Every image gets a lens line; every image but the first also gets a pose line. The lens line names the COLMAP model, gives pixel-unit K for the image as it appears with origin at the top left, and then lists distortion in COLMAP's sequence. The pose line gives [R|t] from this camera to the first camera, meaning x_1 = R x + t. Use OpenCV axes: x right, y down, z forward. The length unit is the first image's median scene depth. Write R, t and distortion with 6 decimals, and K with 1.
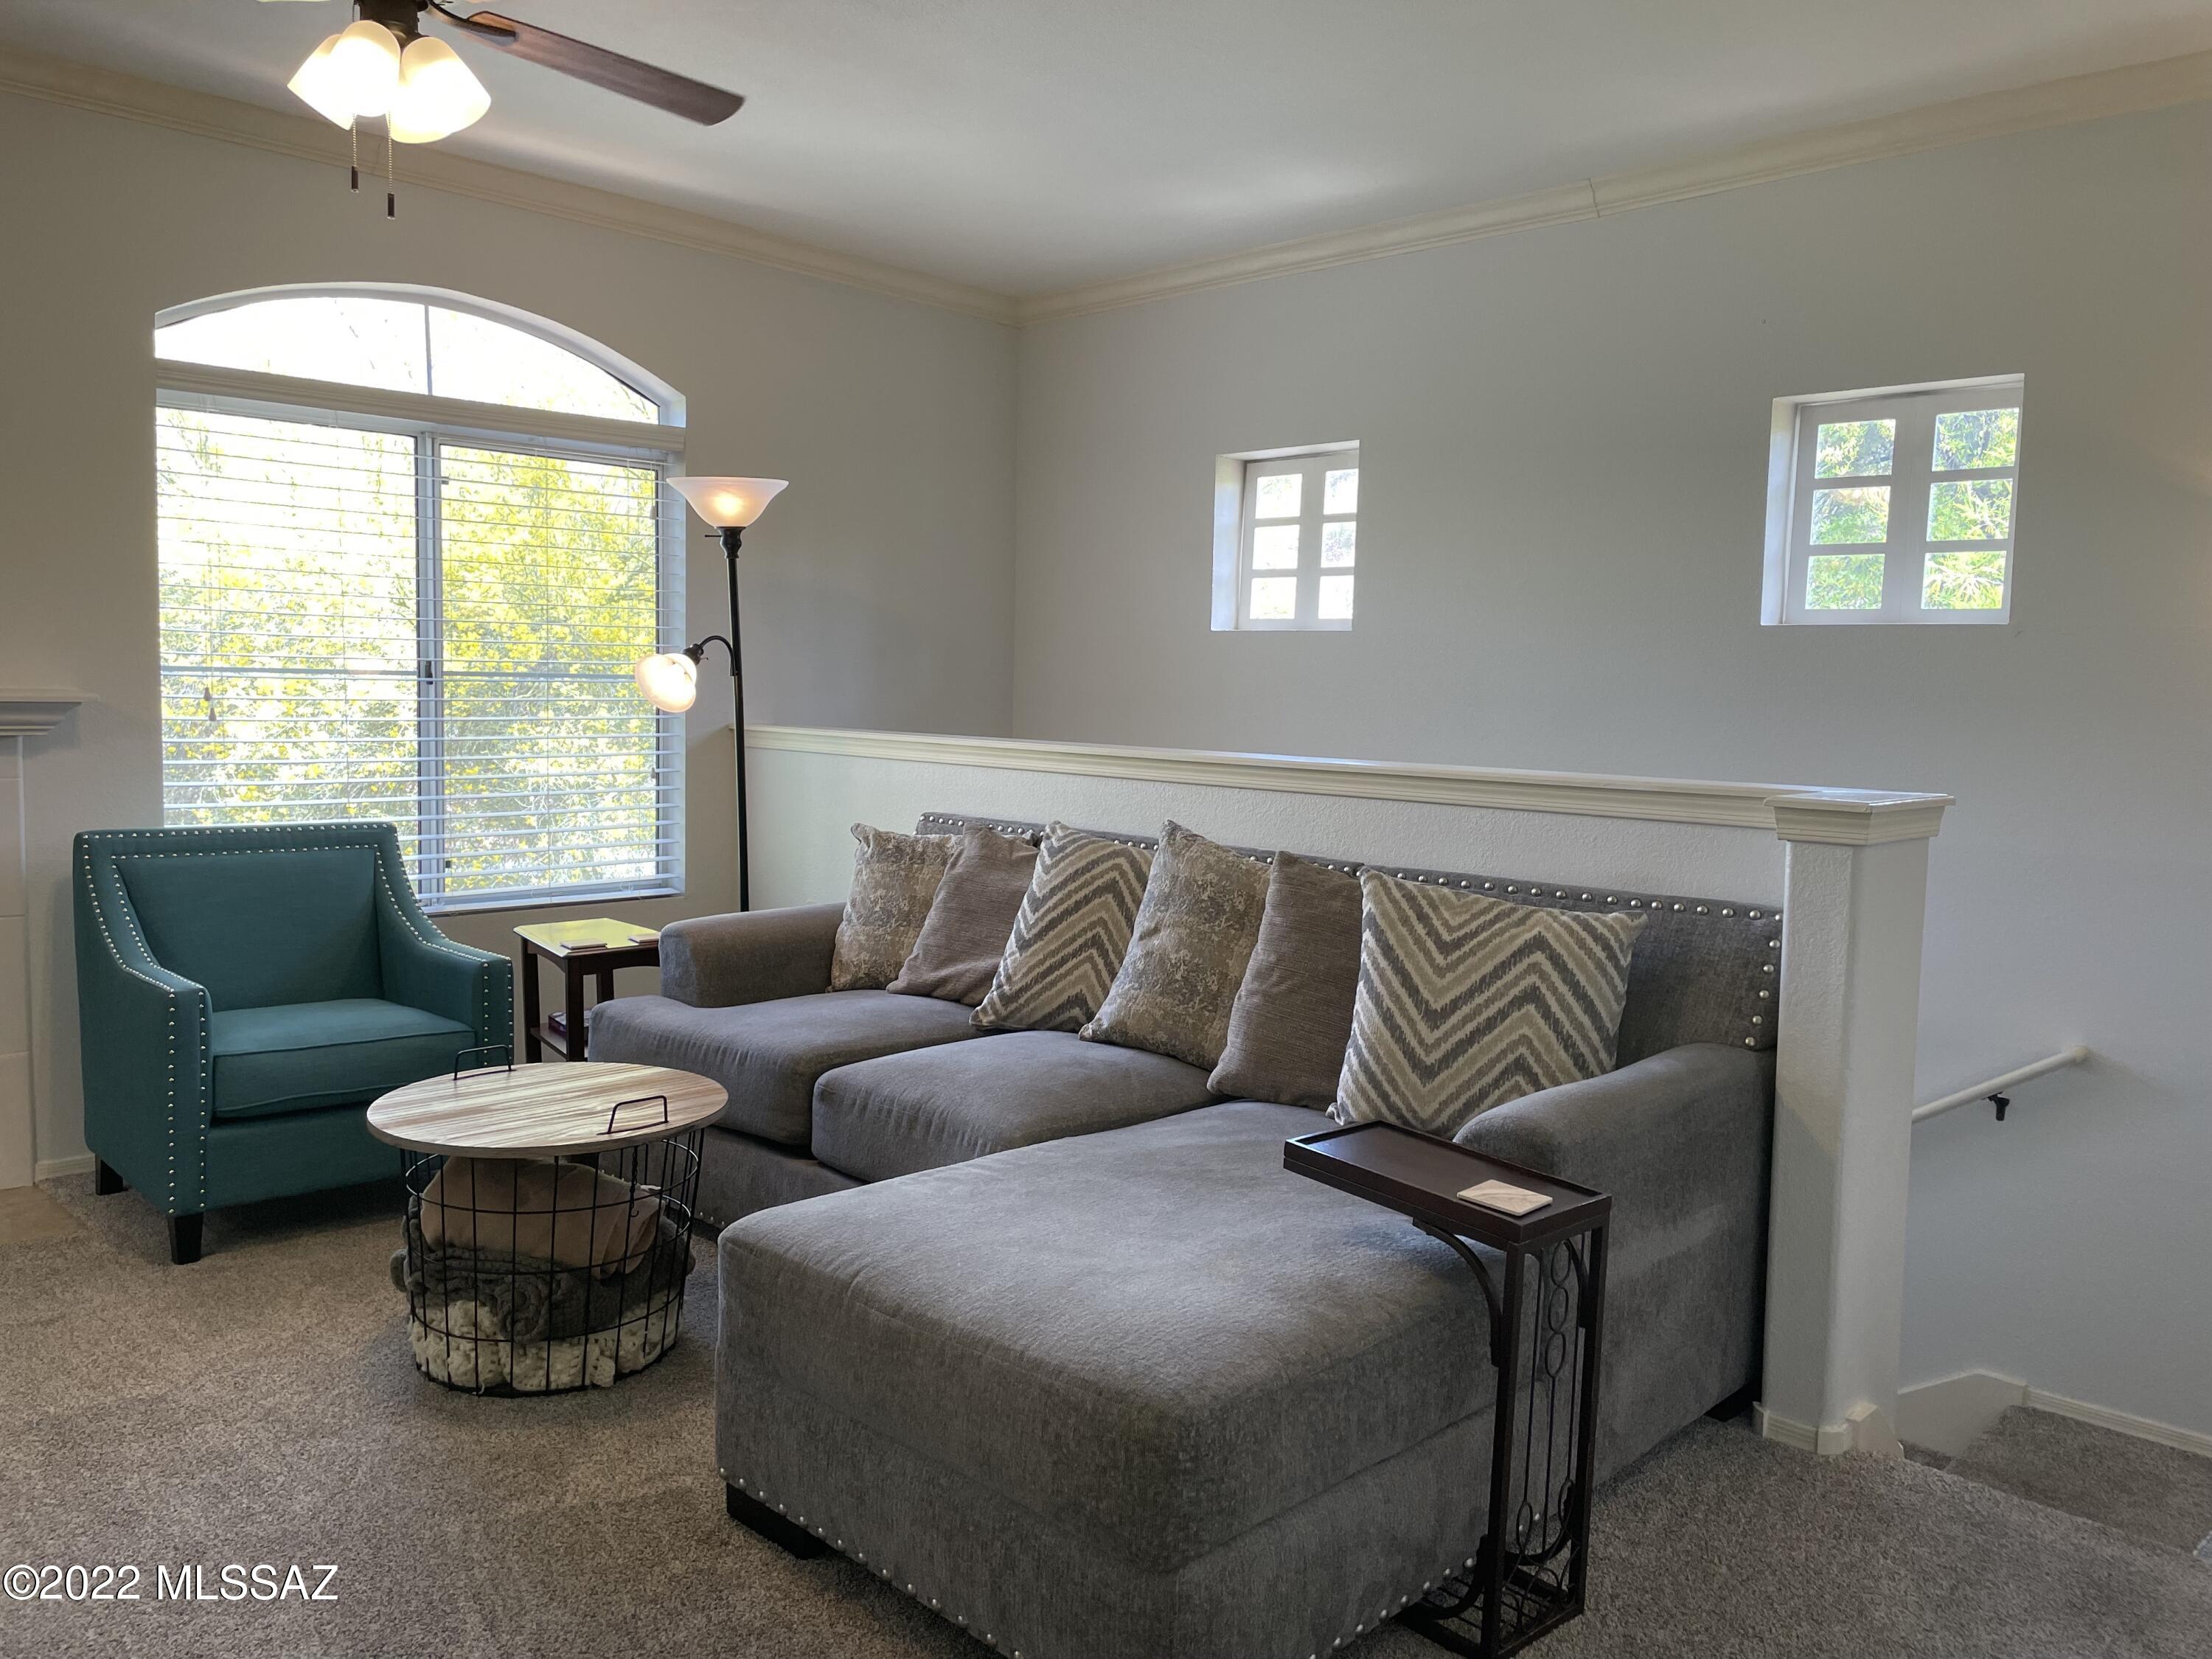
lens RADIAL K [[1702.5, 0, 1167.5], [0, 1702.5, 837.7], [0, 0, 1]] dist [0.028062, -0.001512]
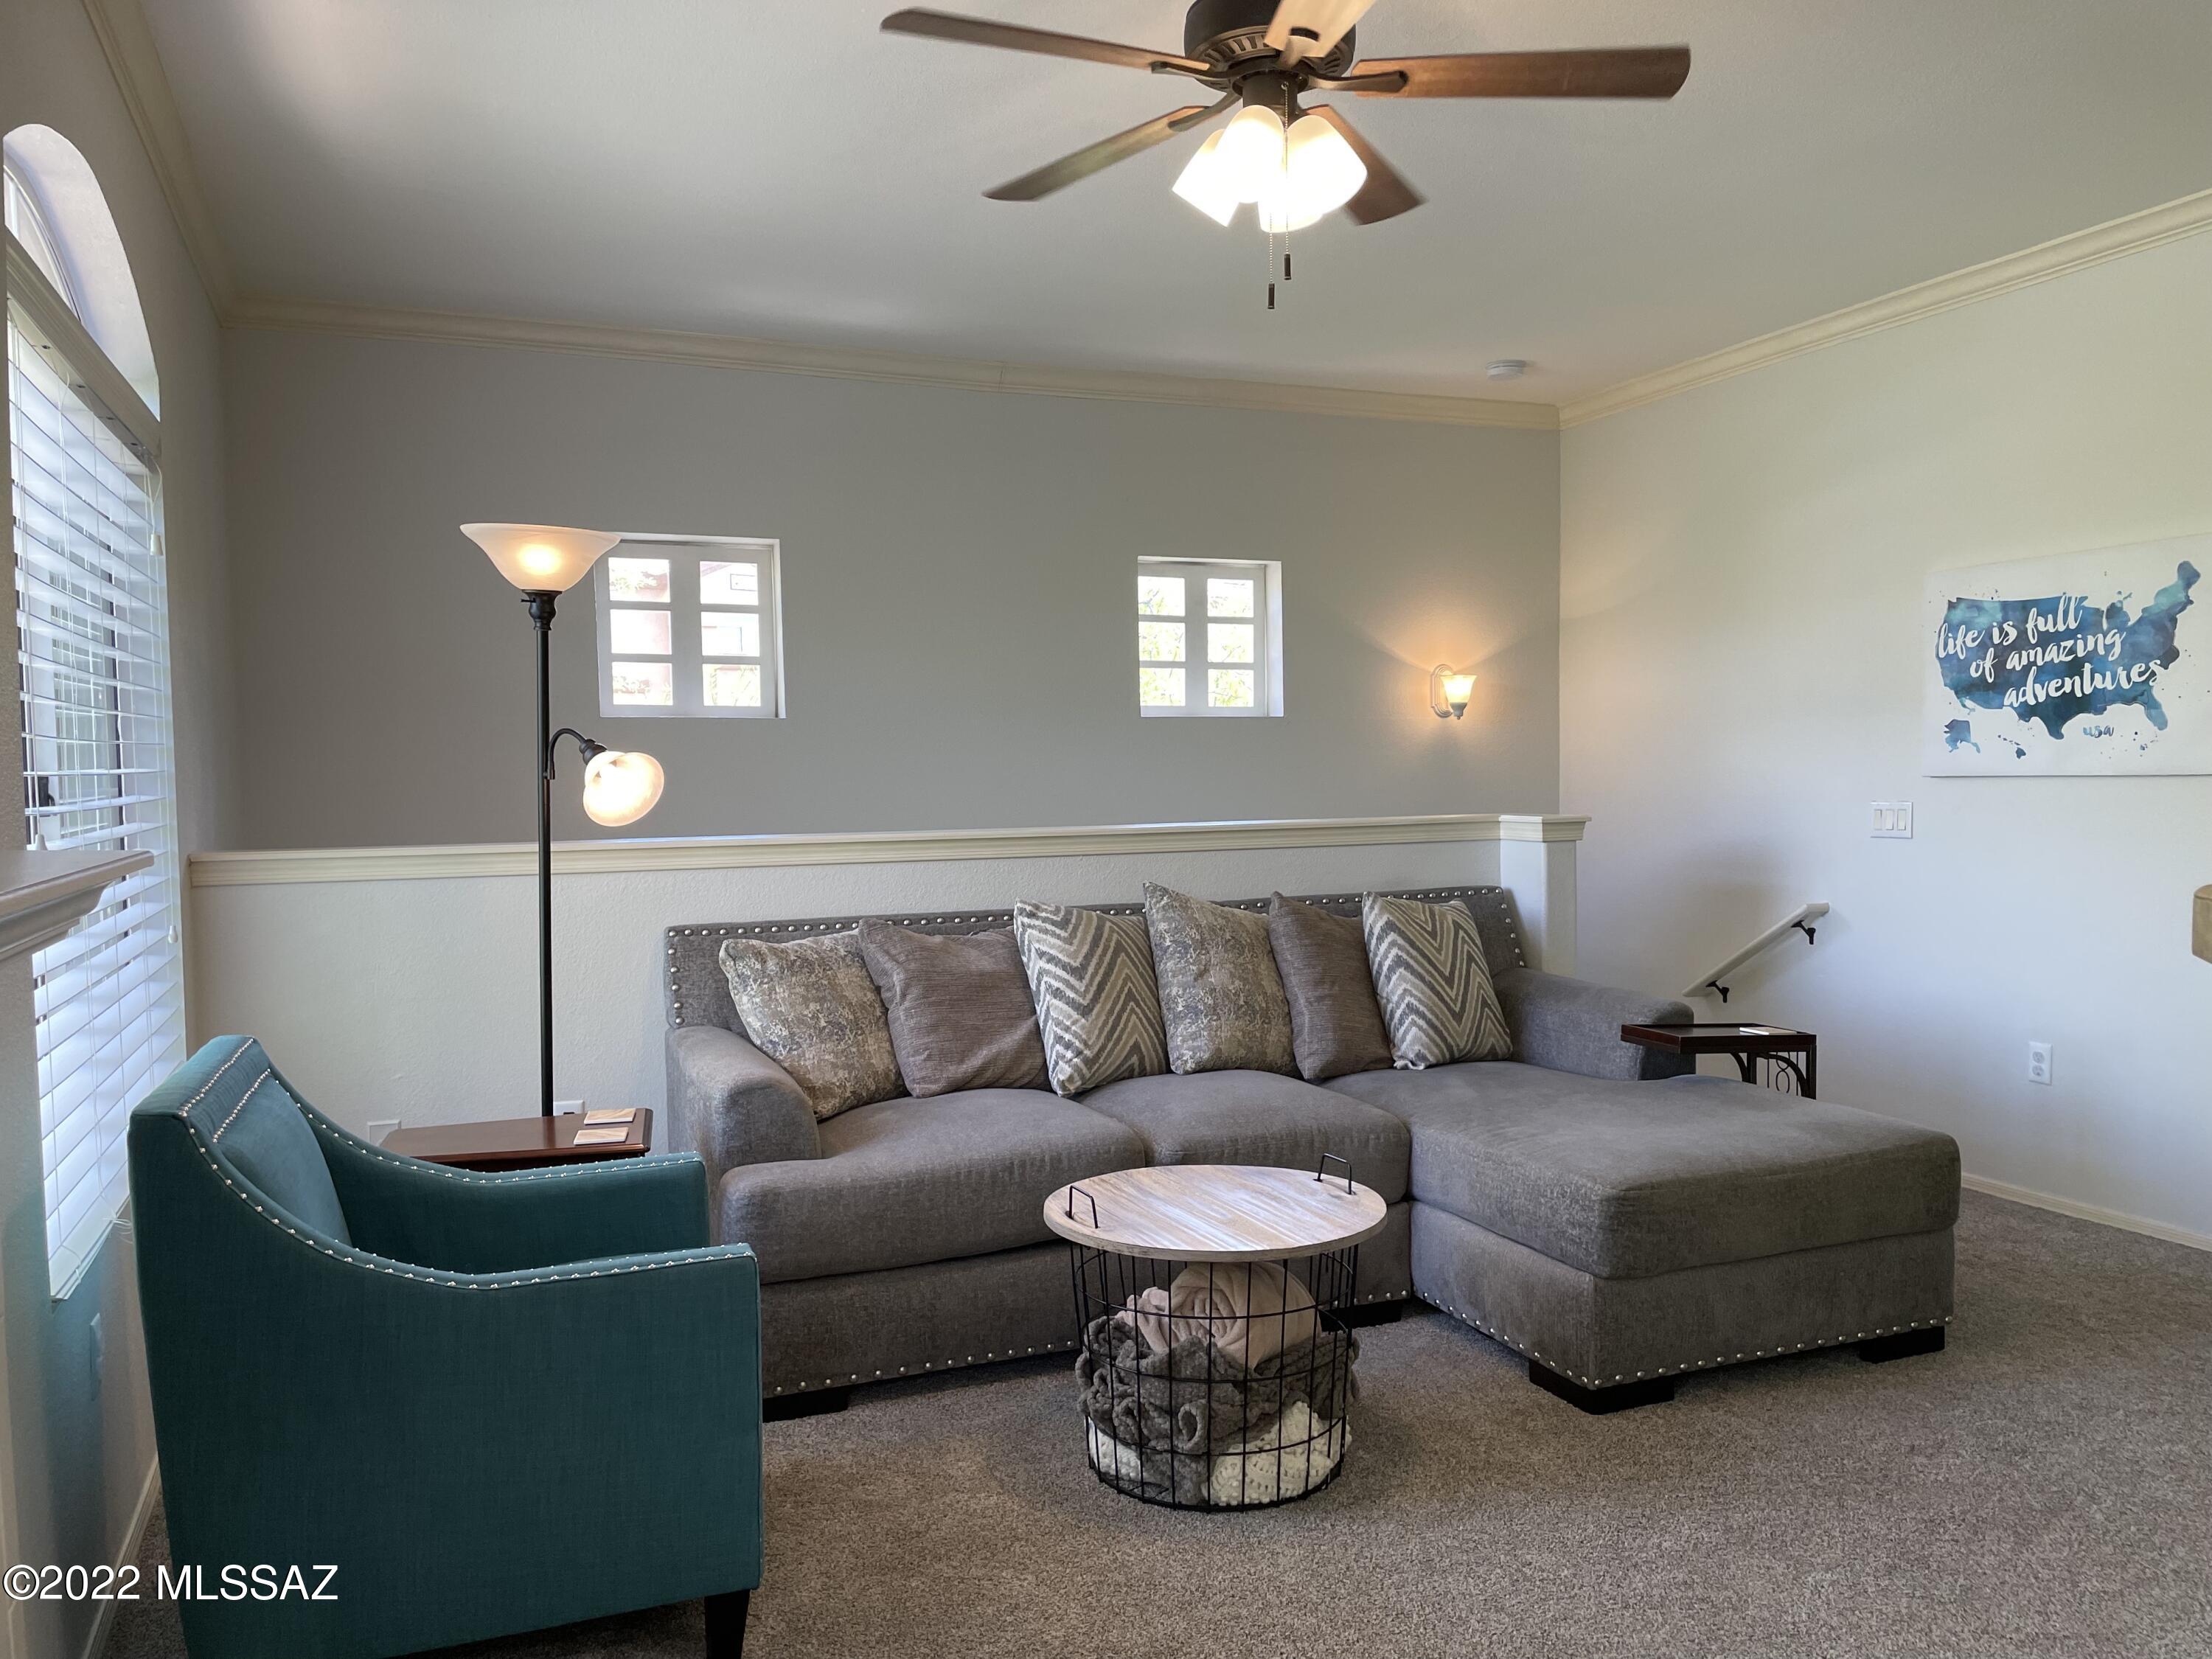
lens RADIAL K [[1702.5, 0, 1167.5], [0, 1702.5, 837.7], [0, 0, 1]] dist [0.028062, -0.001512]
pose [[0.361137, -0.066624, 0.930130, -1.066458], [0.105181, 0.993989, 0.030360, -0.074211], [-0.926562, 0.086868, 0.365974, 0.541781]]
